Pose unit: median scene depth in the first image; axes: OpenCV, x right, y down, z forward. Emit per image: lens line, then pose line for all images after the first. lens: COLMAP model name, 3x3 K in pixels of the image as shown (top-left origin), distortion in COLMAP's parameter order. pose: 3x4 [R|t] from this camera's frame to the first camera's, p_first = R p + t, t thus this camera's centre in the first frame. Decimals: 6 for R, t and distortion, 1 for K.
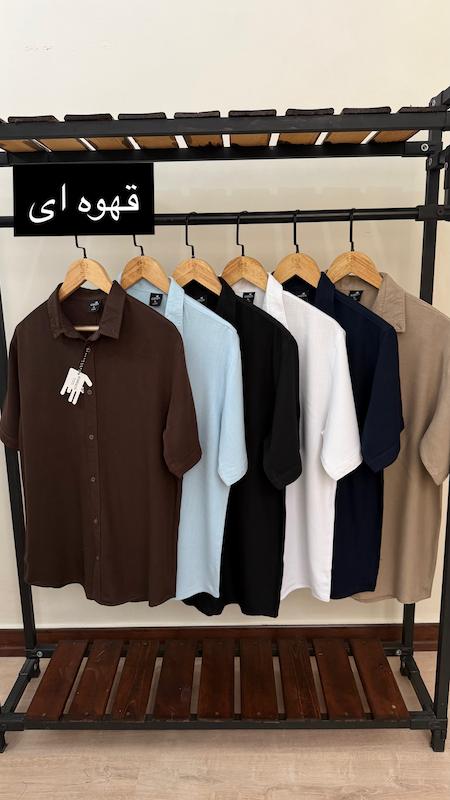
lens RADIAL K [[620.5, 0, 223.1], [0, 620.5, 407.4], [0, 0, 1]] dist [-0.006441, -0.004592]
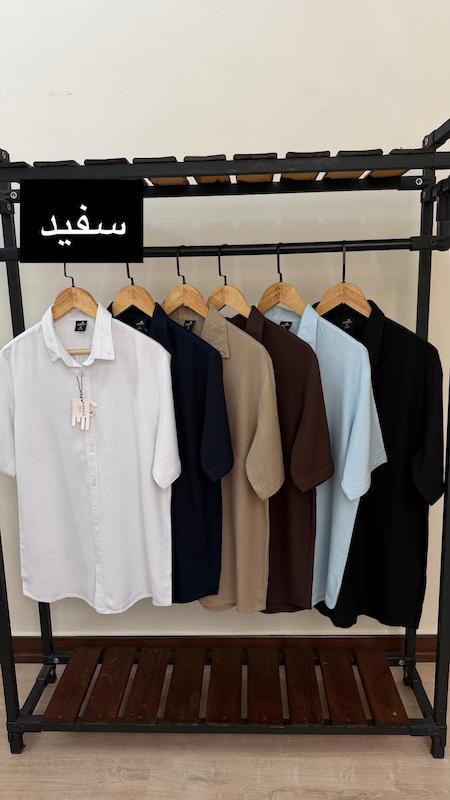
lens RADIAL K [[655.7, 0, 225.0], [0, 655.7, 400.0], [0, 0, 1]] dist [-0.005522, -0.007276]
pose [[0.999590, -0.000321, -0.028648, 0.022965], [-0.000596, 0.999488, -0.031996, -0.007226], [0.028644, 0.032000, 0.999077, -0.122306]]
